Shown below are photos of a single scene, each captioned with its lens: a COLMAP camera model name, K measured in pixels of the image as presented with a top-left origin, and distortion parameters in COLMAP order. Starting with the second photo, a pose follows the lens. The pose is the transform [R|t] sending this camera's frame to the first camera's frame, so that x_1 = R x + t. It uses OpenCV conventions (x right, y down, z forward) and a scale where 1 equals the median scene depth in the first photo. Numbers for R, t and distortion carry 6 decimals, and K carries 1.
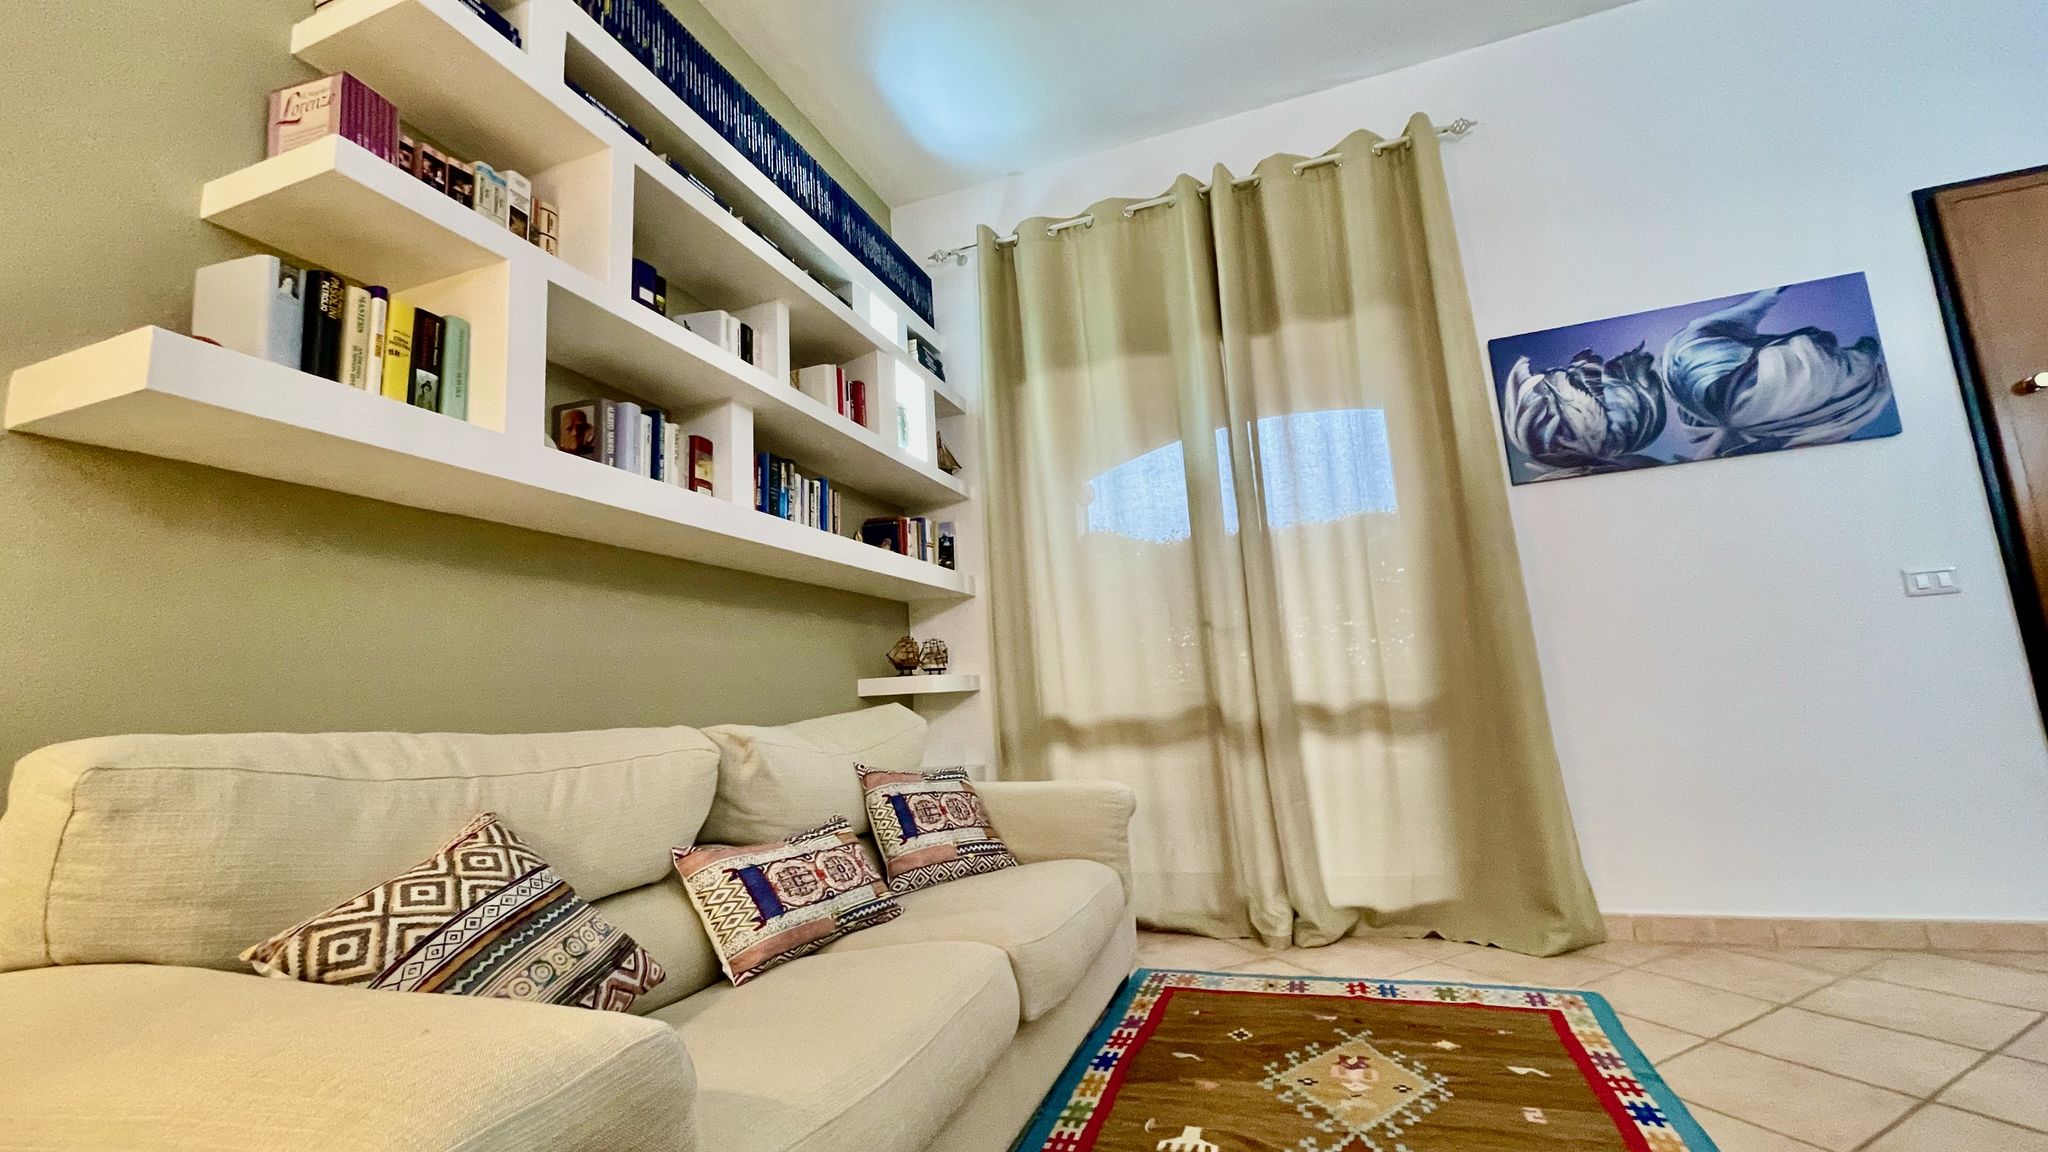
lens RADIAL K [[826.7, 0, 1029.1], [0, 826.7, 569.8], [0, 0, 1]] dist [-0.002546, 0.001644]
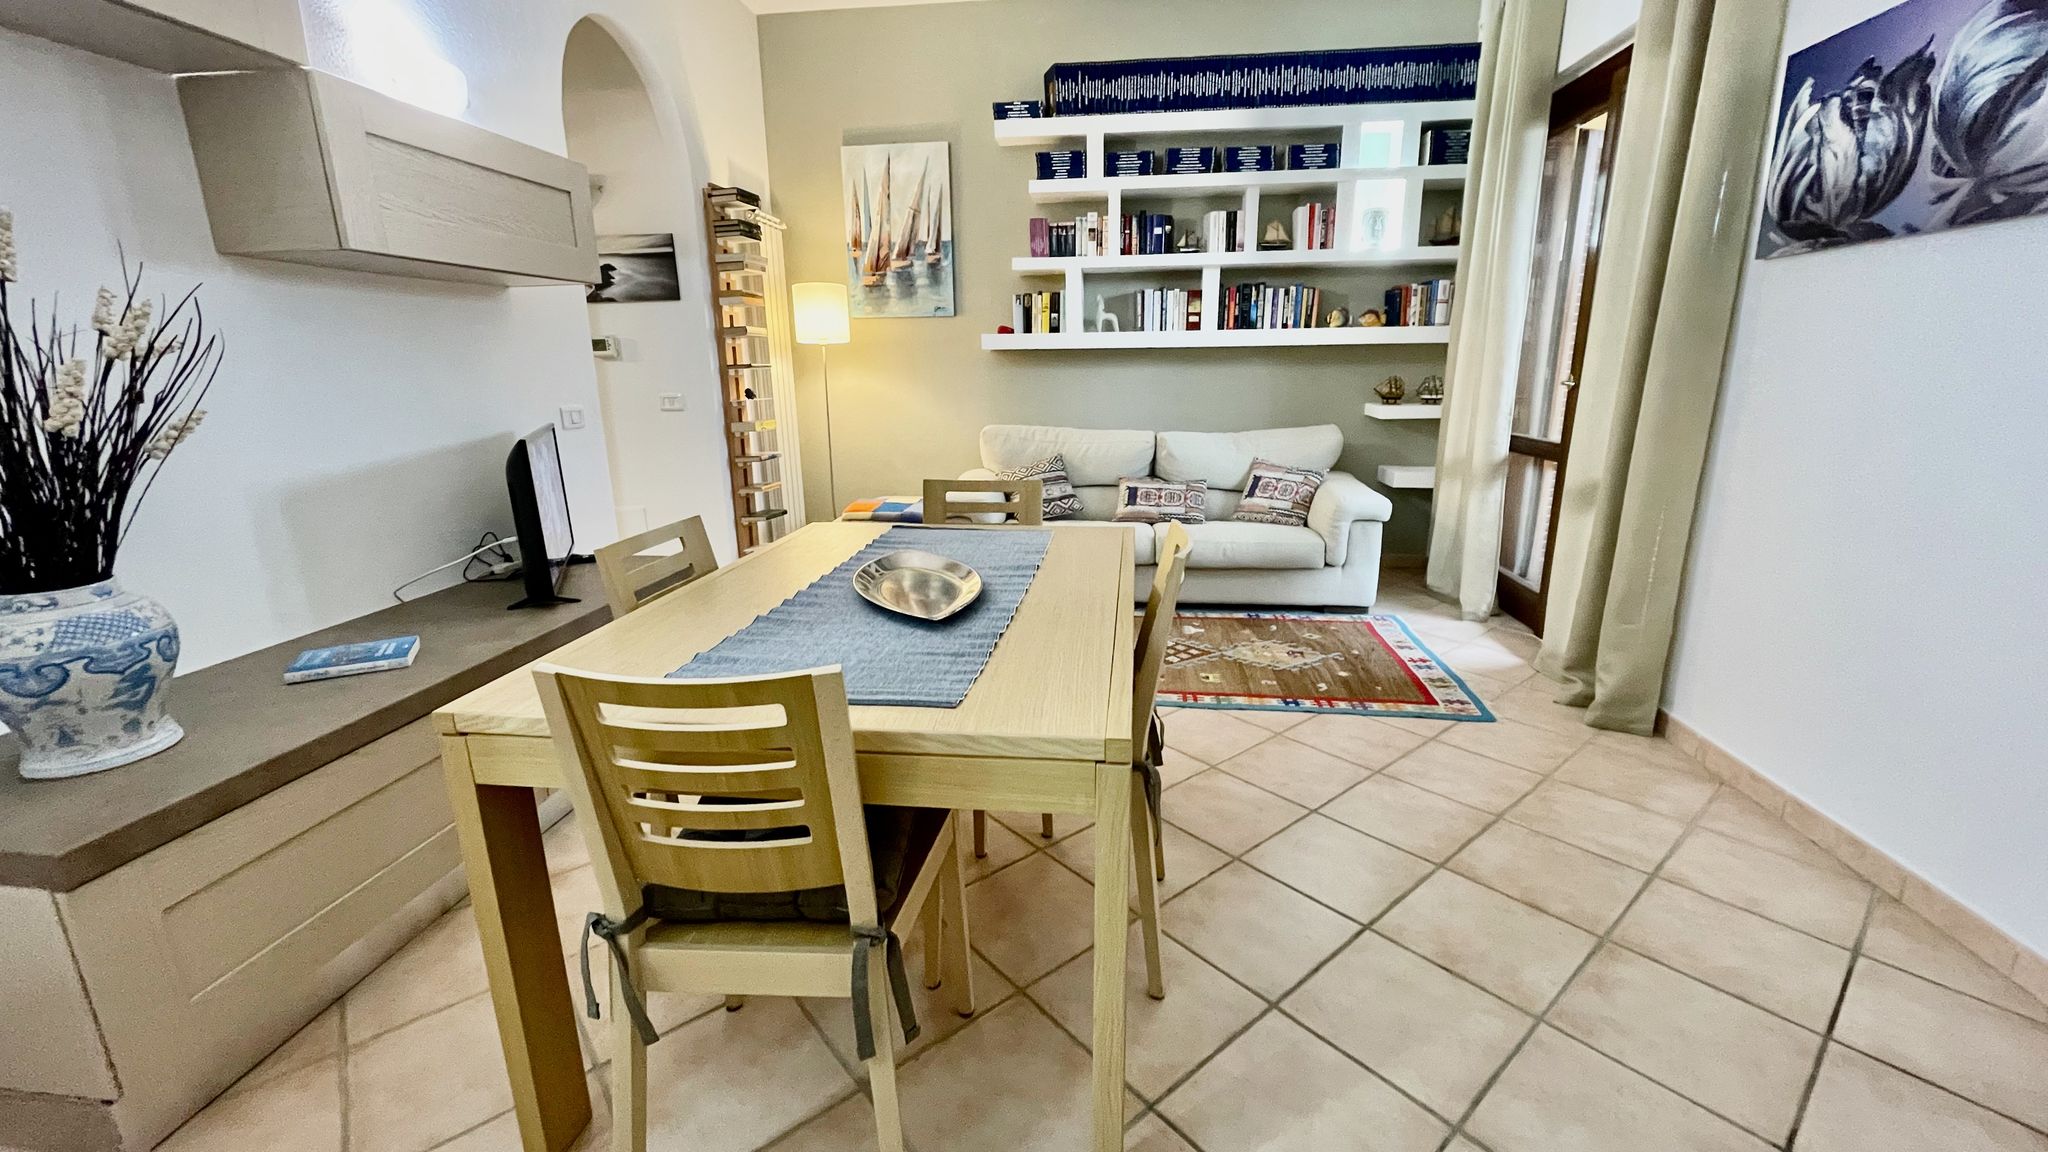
lens RADIAL K [[826.7, 0, 1033.0], [0, 826.7, 574.2], [0, 0, 1]] dist [-0.002546, 0.001644]
pose [[0.224139, 0.298619, -0.927679, 1.451508], [0.152363, 0.929455, 0.336004, -0.225681], [0.962573, -0.216656, 0.162829, 0.108819]]
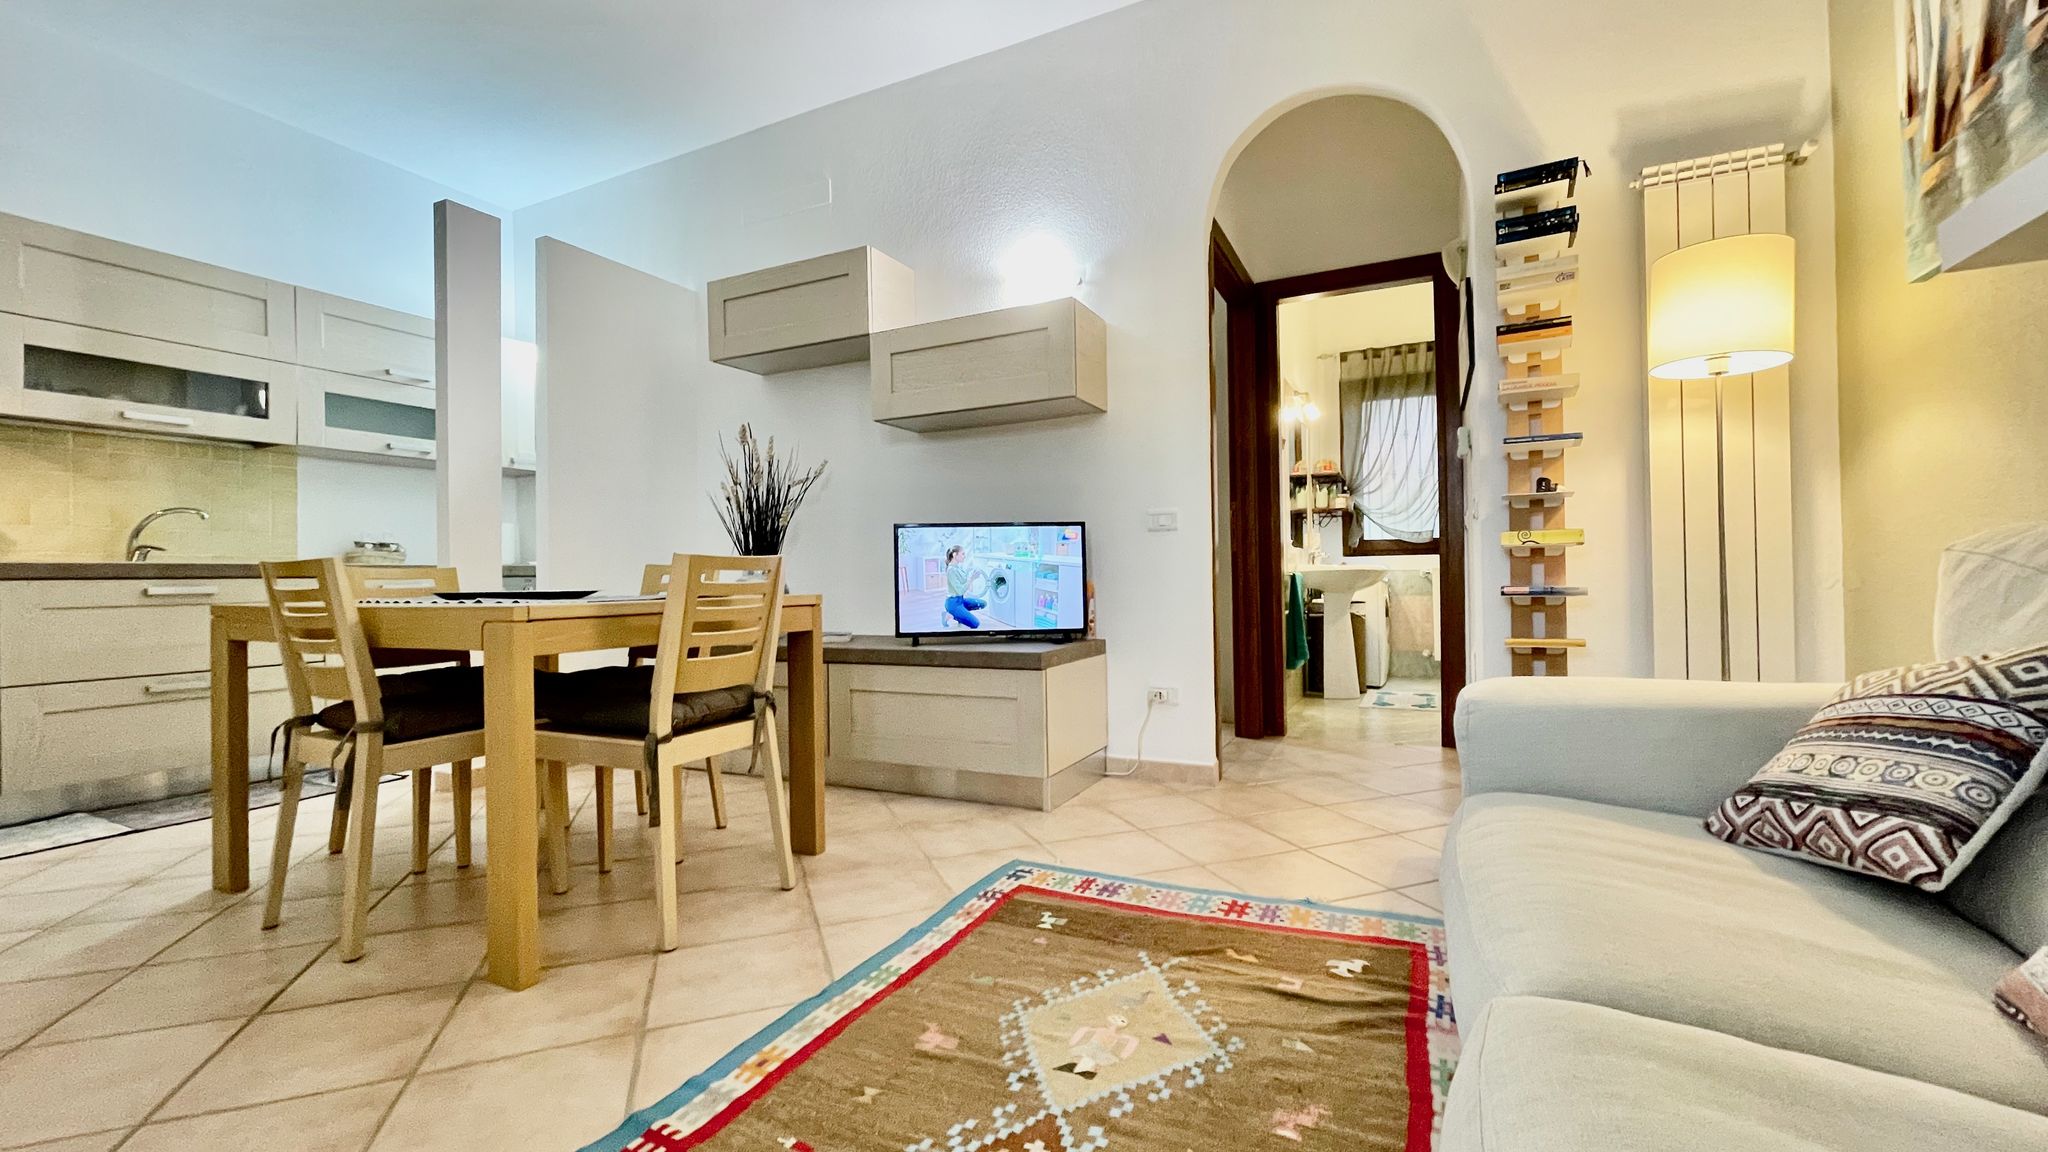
lens RADIAL K [[826.7, 0, 1028.5], [0, 826.7, 571.9], [0, 0, 1]] dist [-0.002546, 0.001644]
pose [[-0.990950, 0.078642, 0.108783, 0.120925], [0.059358, 0.983595, -0.170348, 0.162946], [-0.120395, -0.162349, -0.979361, 0.987021]]
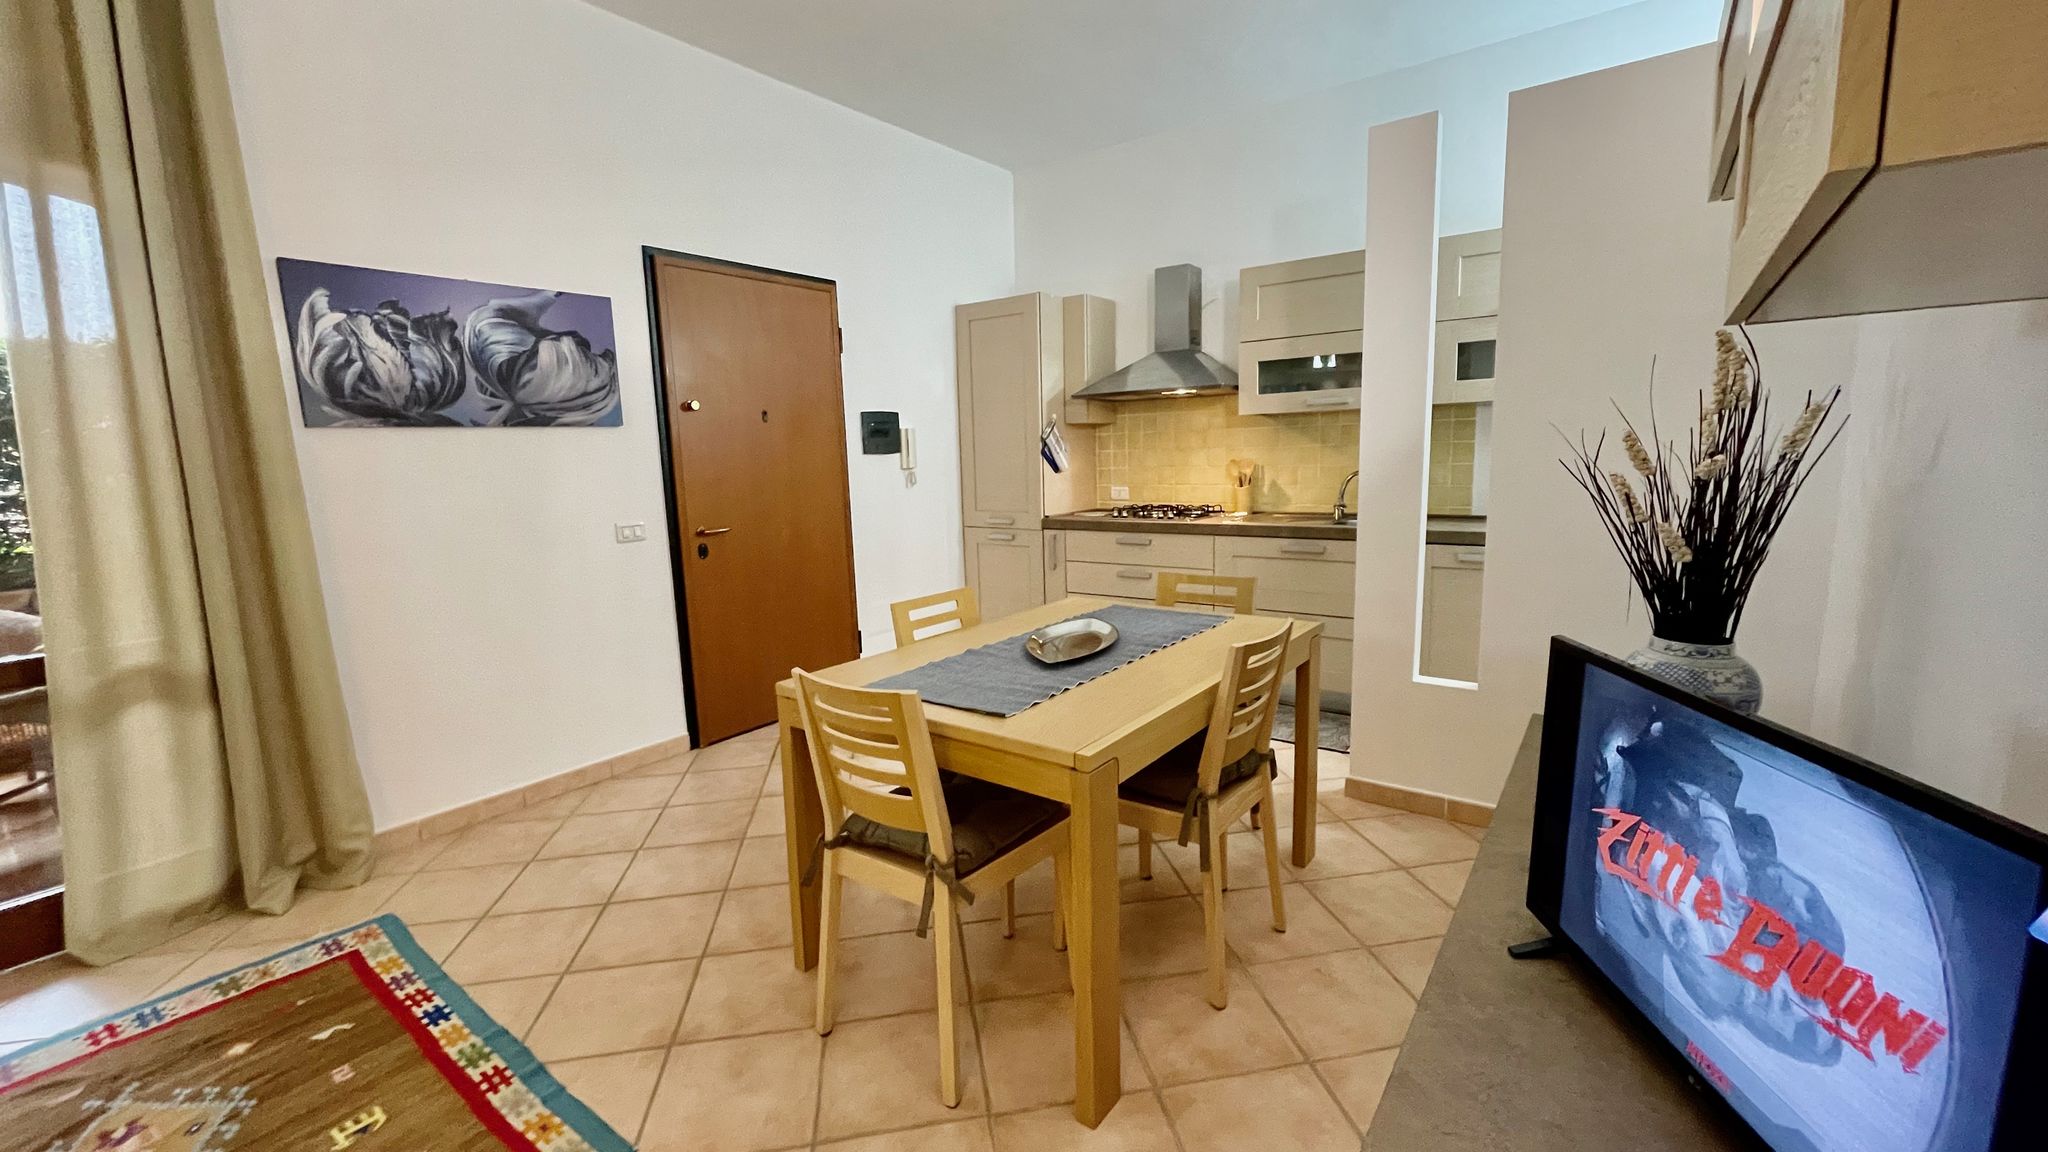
lens RADIAL K [[826.7, 0, 1027.4], [0, 826.7, 571.5], [0, 0, 1]] dist [-0.002546, 0.001644]
pose [[0.289458, -0.087866, 0.953149, -0.098878], [-0.140352, 0.981119, 0.133067, -0.205160], [-0.946845, -0.172293, 0.271661, -0.067711]]
